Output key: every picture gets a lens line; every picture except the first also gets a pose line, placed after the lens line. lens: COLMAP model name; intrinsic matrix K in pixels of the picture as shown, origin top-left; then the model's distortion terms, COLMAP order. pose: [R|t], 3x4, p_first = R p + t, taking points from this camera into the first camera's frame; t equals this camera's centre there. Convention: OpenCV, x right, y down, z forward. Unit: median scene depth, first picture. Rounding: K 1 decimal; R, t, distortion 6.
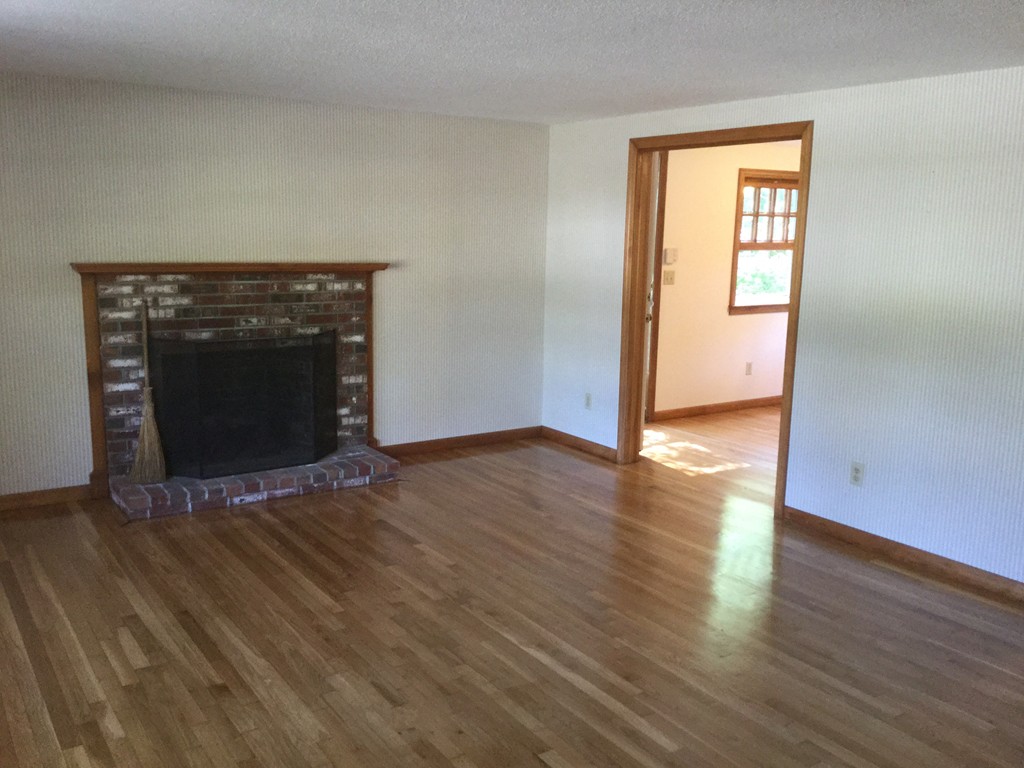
lens RADIAL K [[924.0, 0, 518.9], [0, 924.0, 380.7], [0, 0, 1]] dist [0.091858, -0.169425]
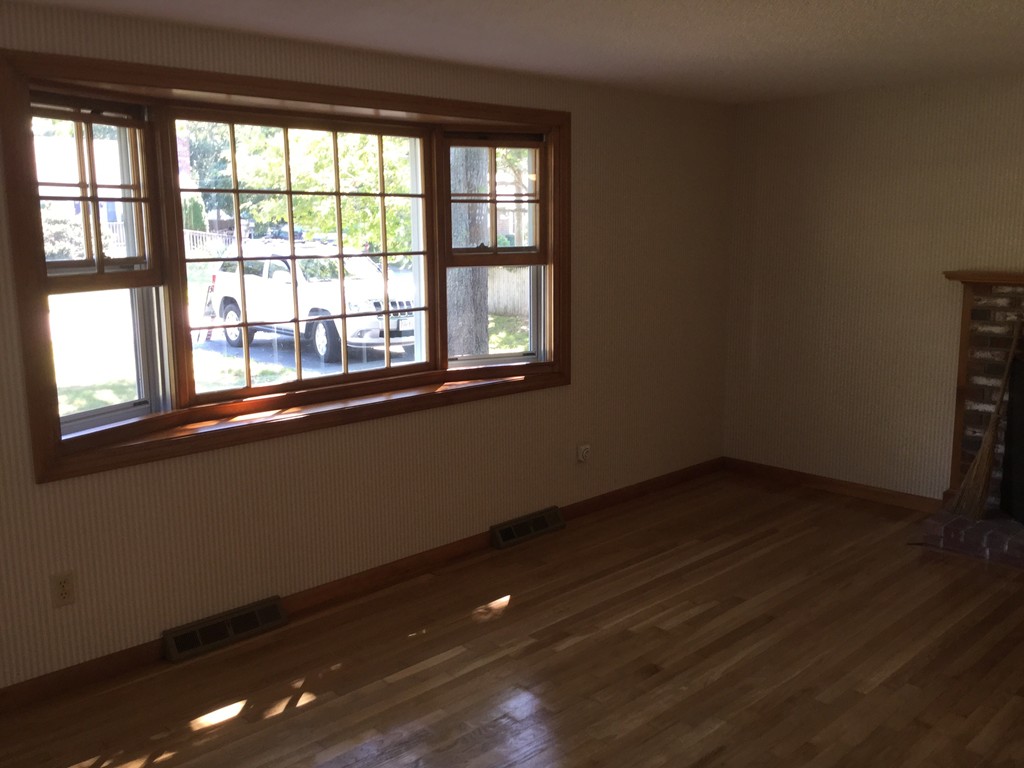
lens RADIAL K [[924.0, 0, 511.4], [0, 924.0, 379.2], [0, 0, 1]] dist [0.091858, -0.169425]
pose [[0.170401, 0.138740, -0.975559, 0.386076], [-0.152677, 0.981799, 0.112959, -0.052776], [0.973475, 0.129697, 0.188482, 0.367246]]
